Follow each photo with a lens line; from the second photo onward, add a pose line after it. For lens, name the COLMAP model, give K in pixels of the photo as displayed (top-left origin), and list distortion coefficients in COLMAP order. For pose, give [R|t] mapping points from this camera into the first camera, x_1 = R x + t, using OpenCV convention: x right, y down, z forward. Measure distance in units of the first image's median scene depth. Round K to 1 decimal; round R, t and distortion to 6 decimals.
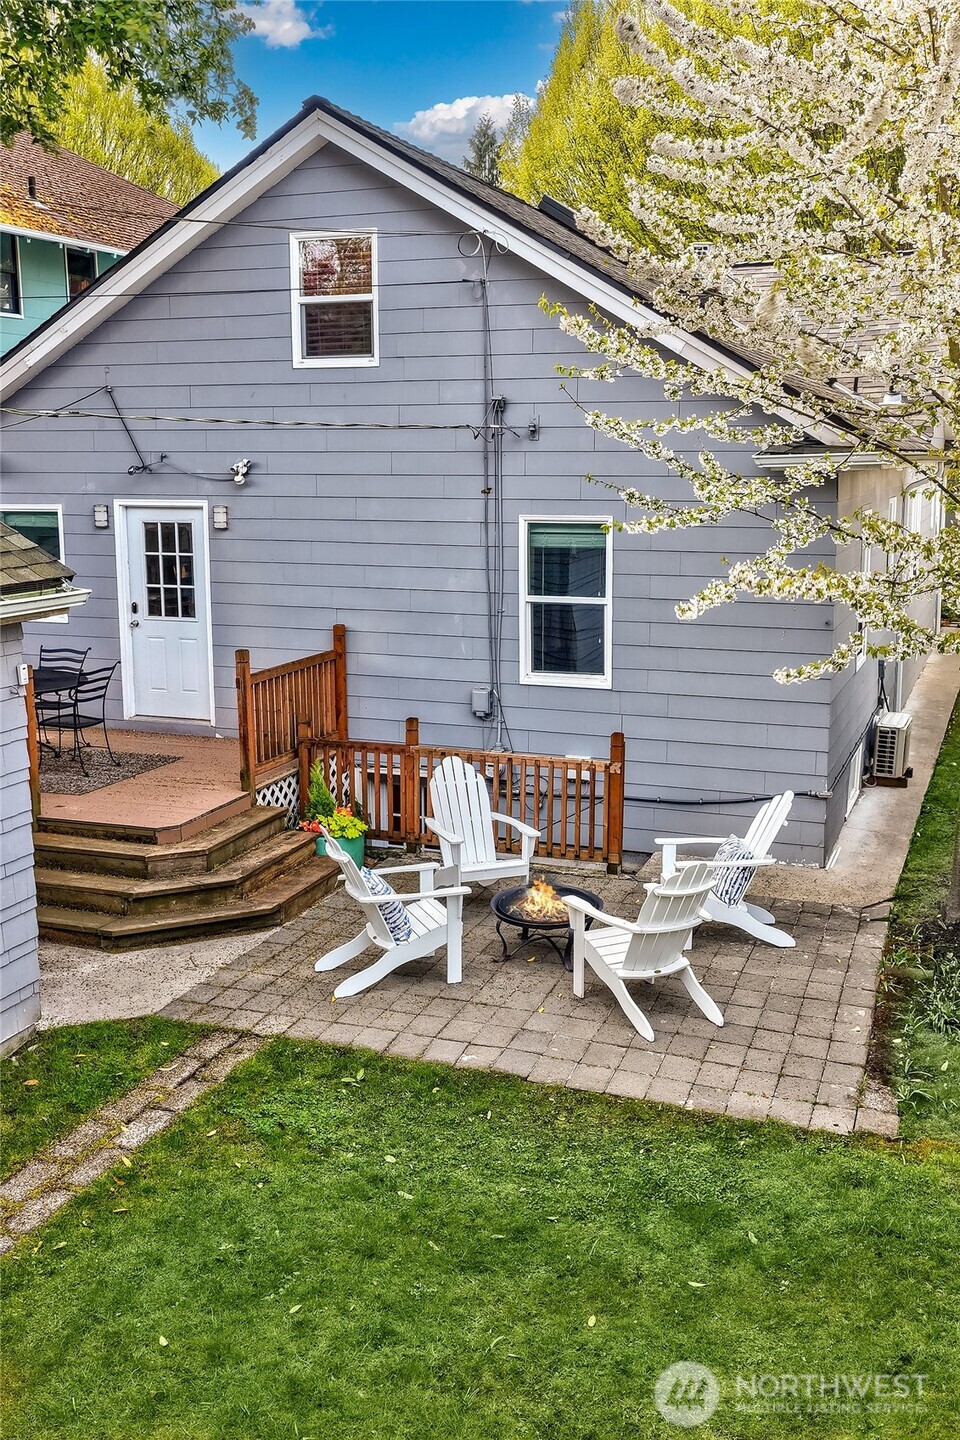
lens RADIAL K [[1467.0, 0, 480.0], [0, 1467.0, 720.0], [0, 0, 1]] dist [0.016648, -0.013782]
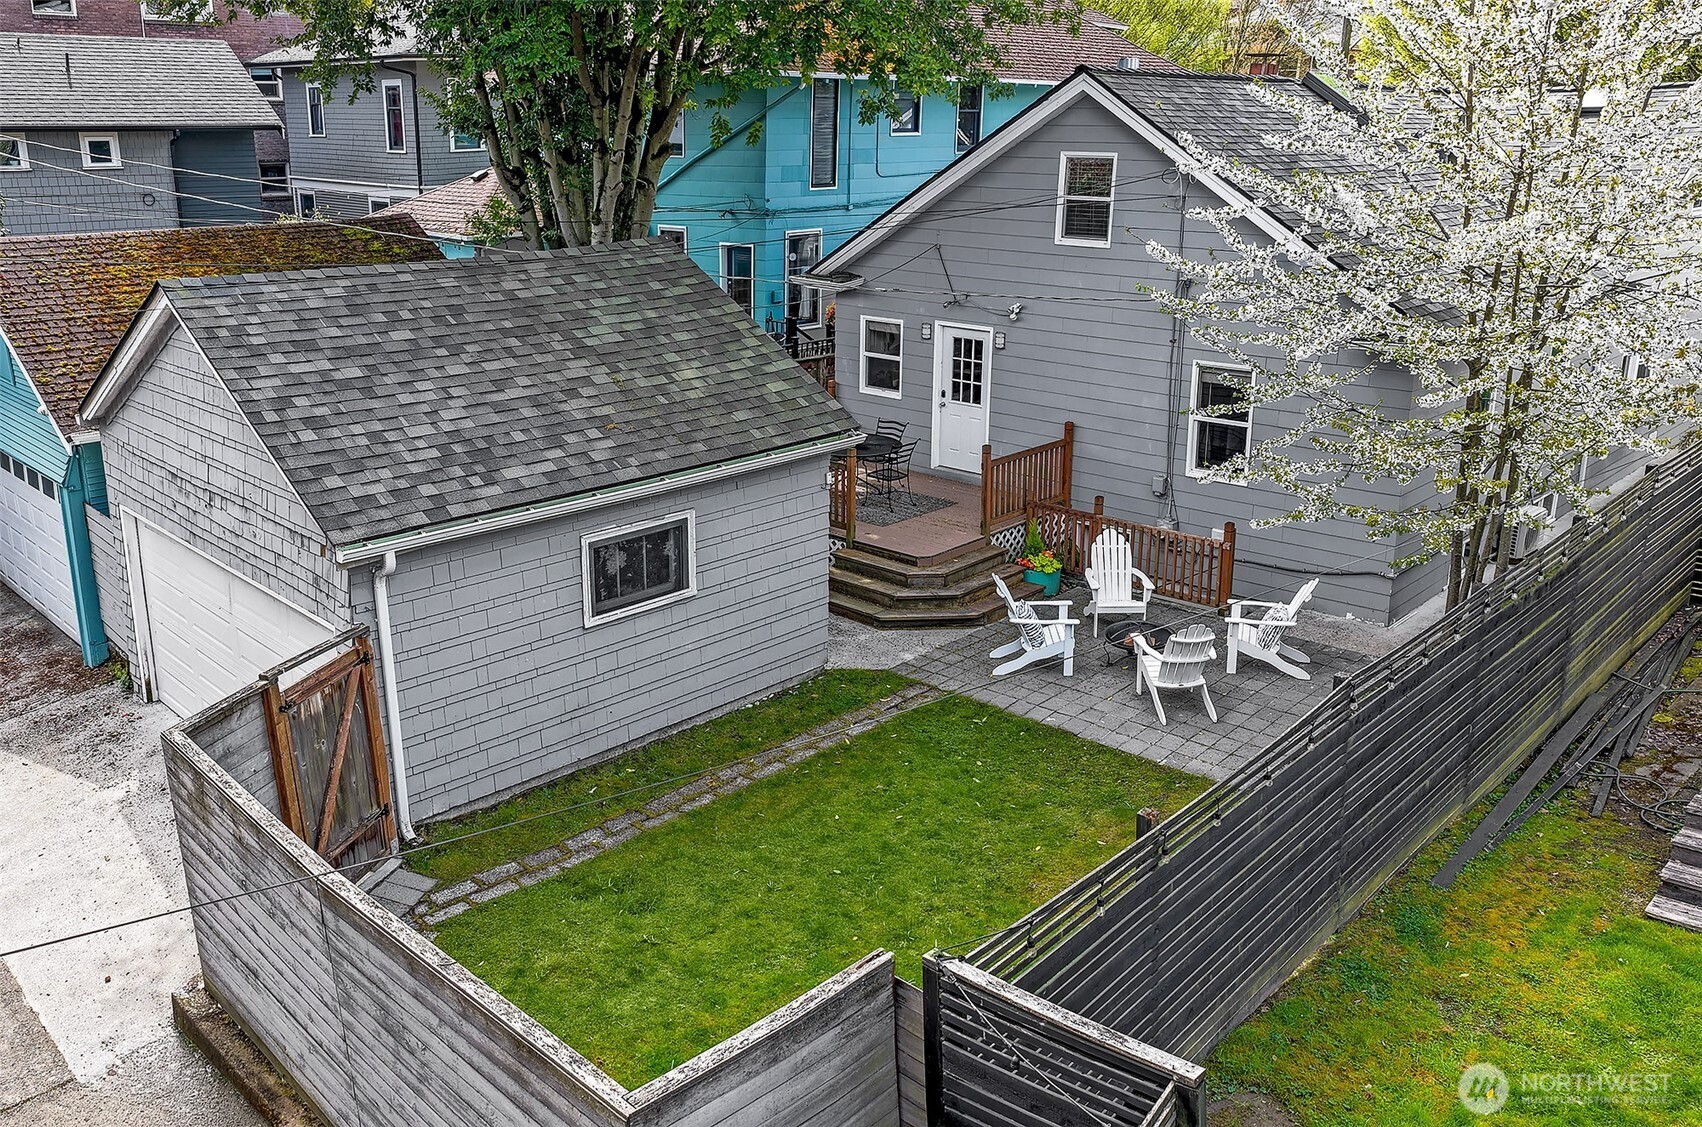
lens RADIAL K [[1342.7, 0, 851.4], [0, 1342.7, 502.9], [0, 0, 1]] dist [-0.310856, 0.000800]
pose [[0.930338, 0.103563, -0.351775, 0.218597], [-0.076797, 0.993044, 0.089247, -0.107770], [0.358571, -0.056015, 0.931820, -0.390452]]
